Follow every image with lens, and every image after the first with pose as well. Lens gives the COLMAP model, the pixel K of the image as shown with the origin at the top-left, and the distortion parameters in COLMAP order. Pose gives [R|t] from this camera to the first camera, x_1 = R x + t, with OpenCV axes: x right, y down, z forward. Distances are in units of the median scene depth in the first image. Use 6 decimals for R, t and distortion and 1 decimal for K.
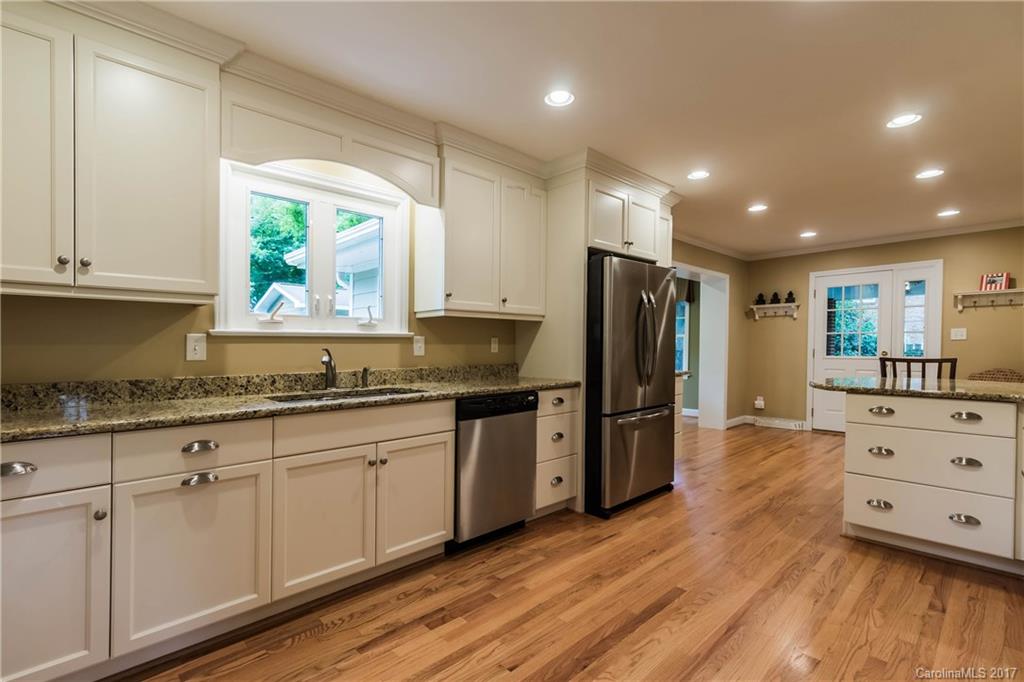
lens RADIAL K [[488.9, 0, 513.4], [0, 488.9, 366.8], [0, 0, 1]] dist [0.027413, 0.002010]
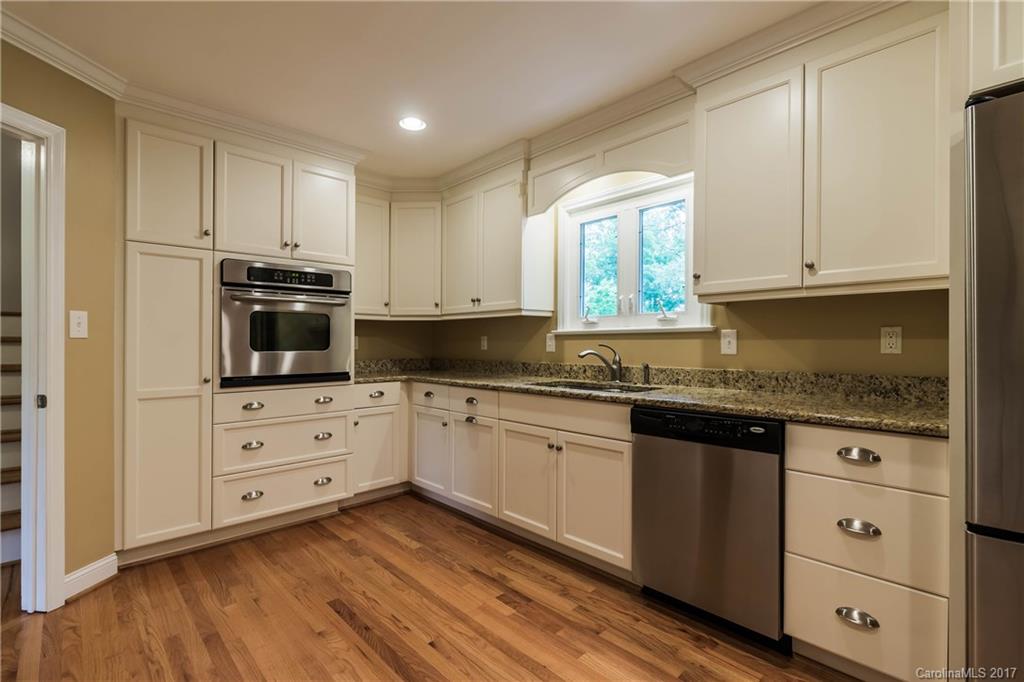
lens RADIAL K [[488.9, 0, 513.1], [0, 488.9, 346.1], [0, 0, 1]] dist [0.027413, 0.002010]
pose [[-0.023615, 0.011107, -0.999659, 0.774896], [-0.039379, 0.999152, 0.012031, -0.040374], [0.998945, 0.039650, -0.023158, 0.861969]]
